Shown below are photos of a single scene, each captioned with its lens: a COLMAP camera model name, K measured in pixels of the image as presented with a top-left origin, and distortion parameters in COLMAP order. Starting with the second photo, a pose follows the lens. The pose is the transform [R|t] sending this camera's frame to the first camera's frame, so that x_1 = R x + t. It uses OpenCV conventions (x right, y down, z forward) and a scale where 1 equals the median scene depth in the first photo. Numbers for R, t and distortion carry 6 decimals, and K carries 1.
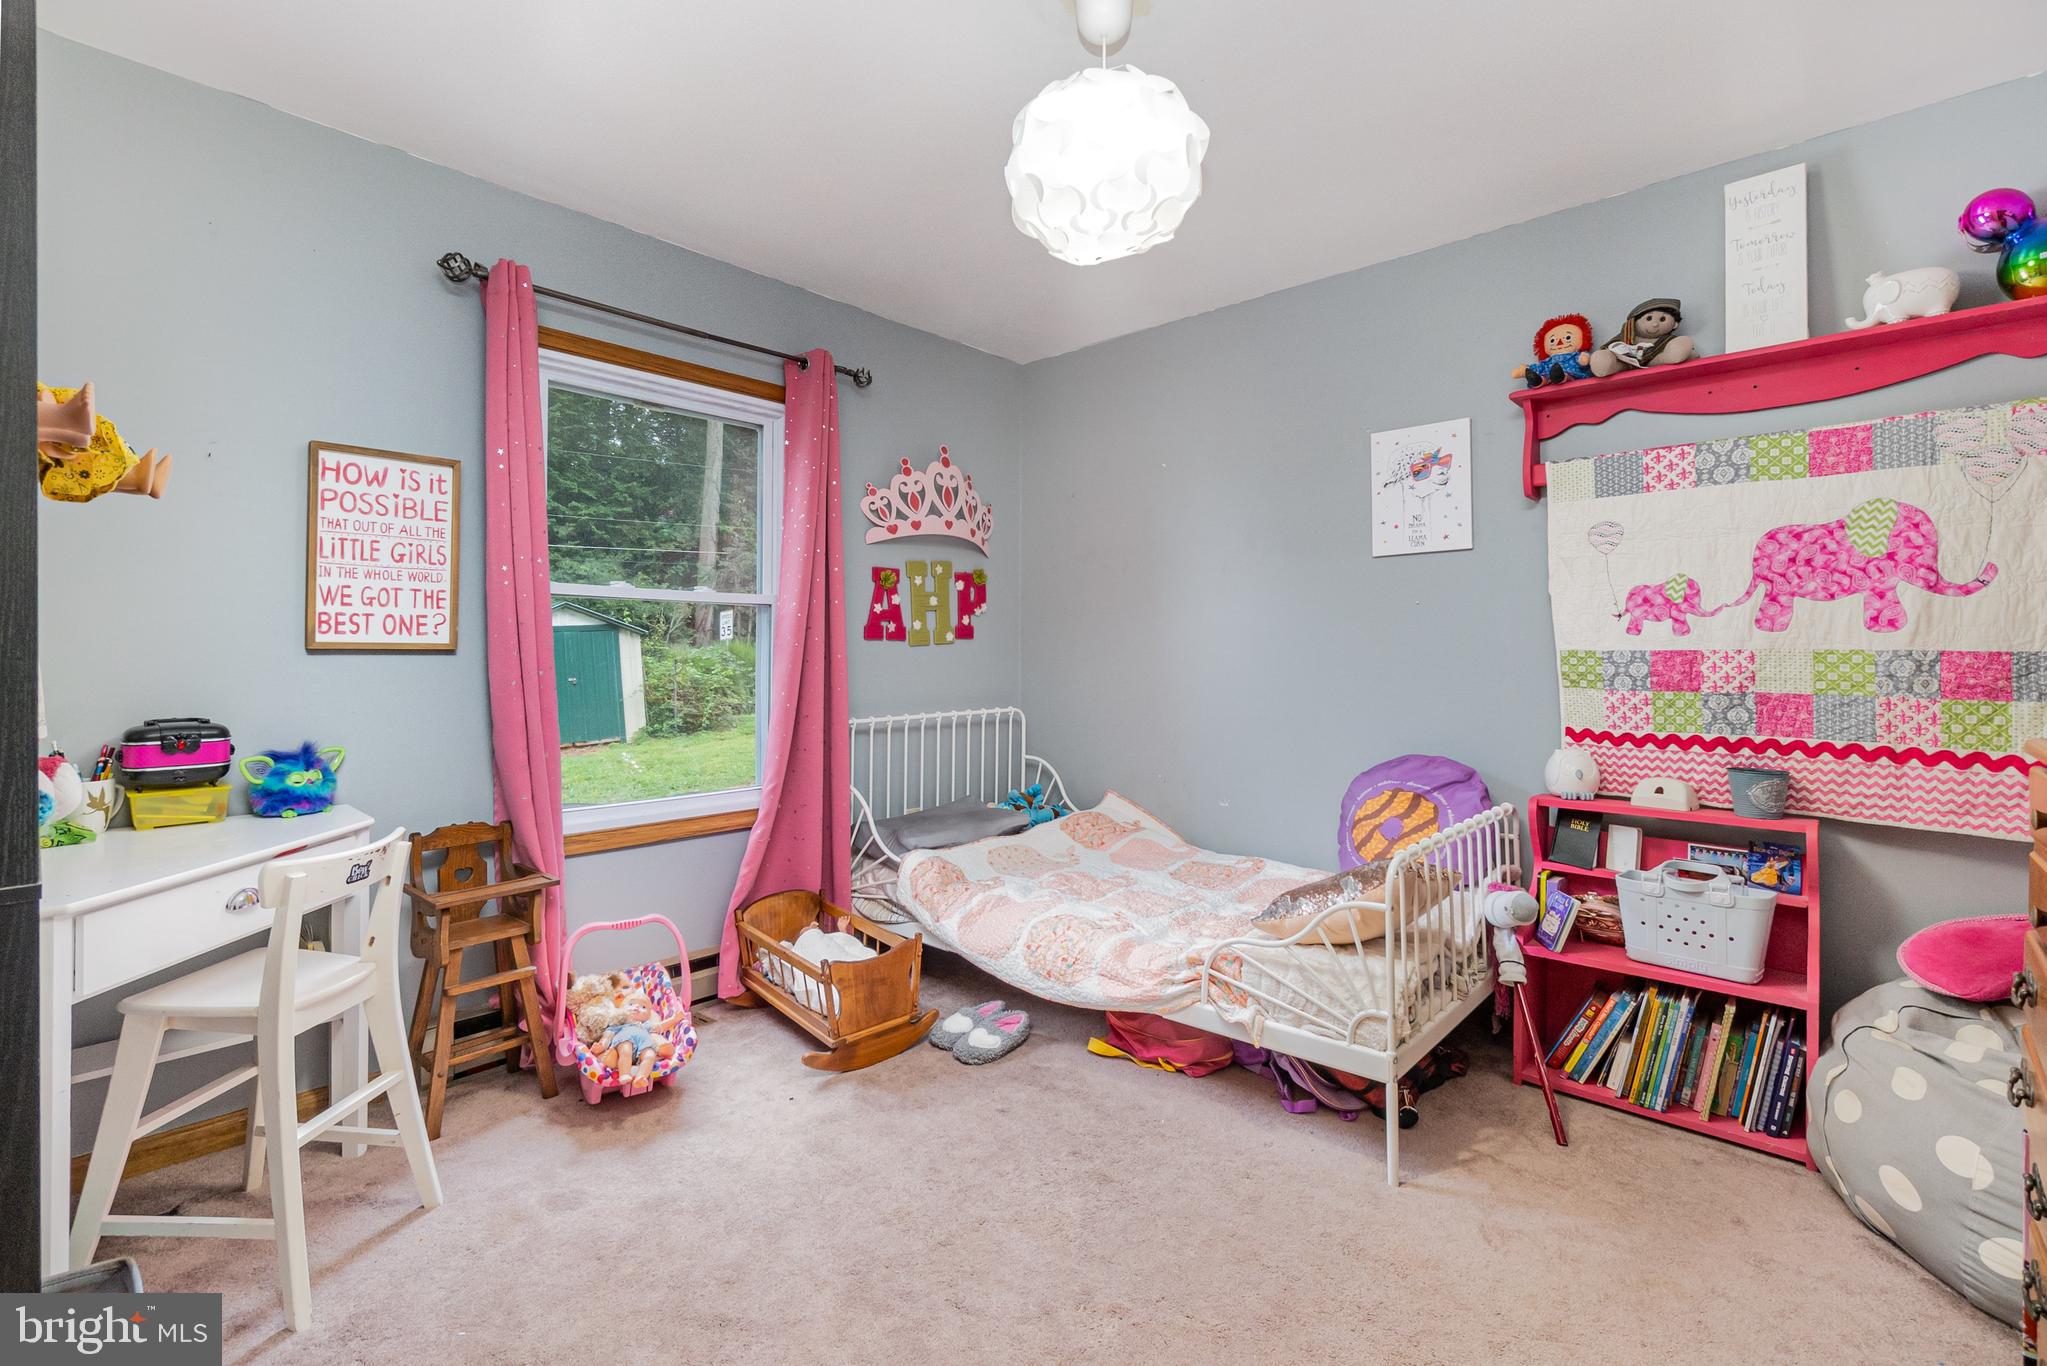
lens RADIAL K [[896.3, 0, 1026.2], [0, 896.3, 634.0], [0, 0, 1]] dist [-0.003151, 0.001026]
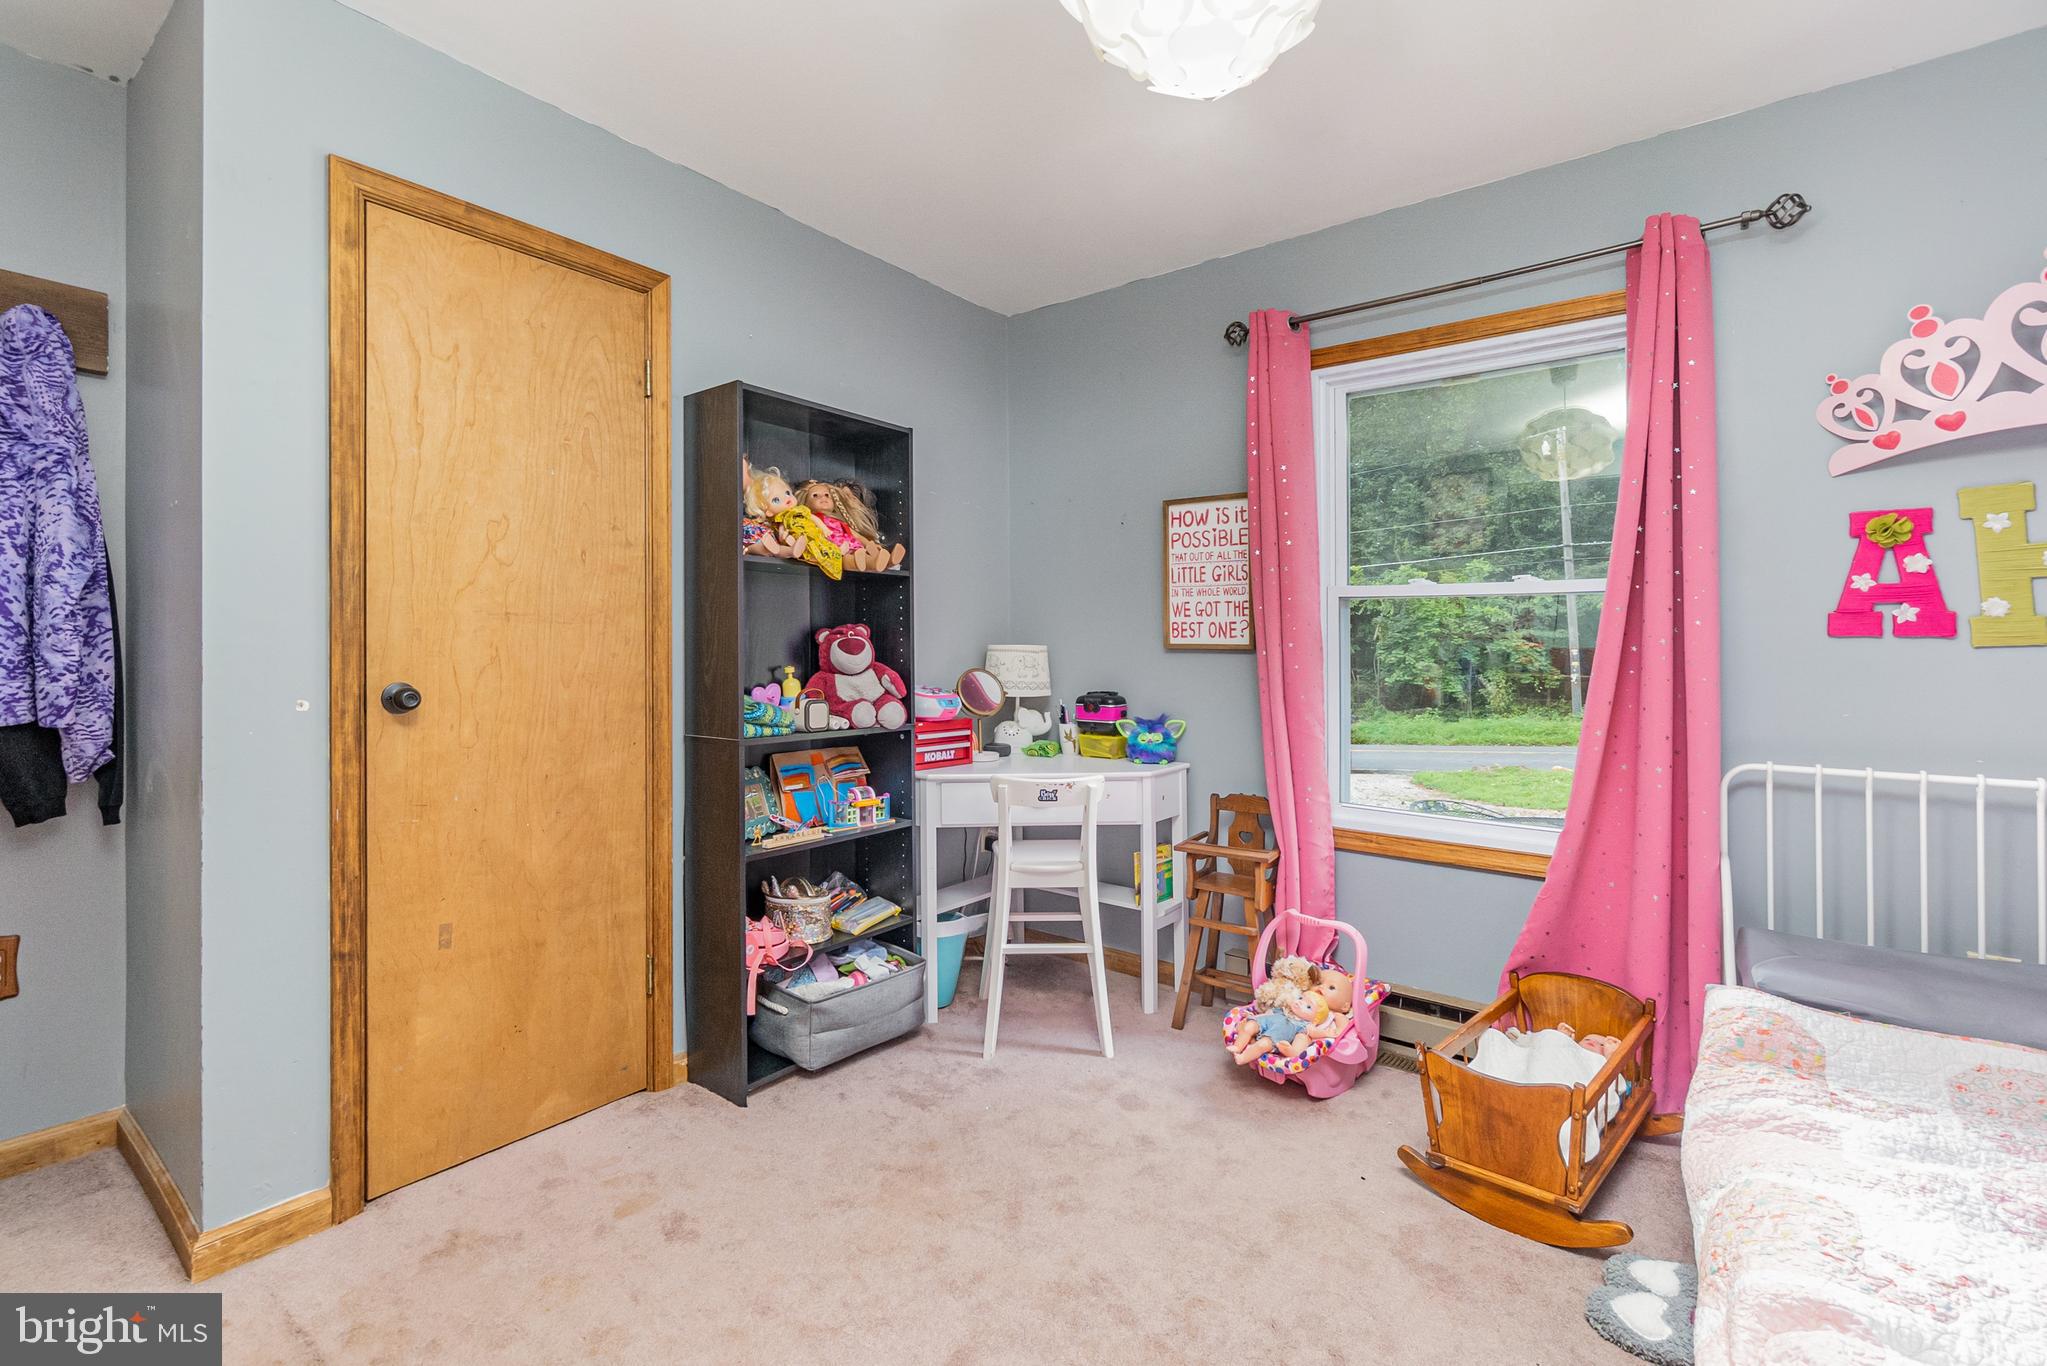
lens RADIAL K [[896.3, 0, 1021.9], [0, 896.3, 650.8], [0, 0, 1]] dist [-0.003151, 0.001026]
pose [[0.084160, -0.000116, -0.996452, 0.544713], [0.007616, 0.999971, 0.000527, 0.016676], [0.996423, -0.007633, 0.084159, 0.601934]]
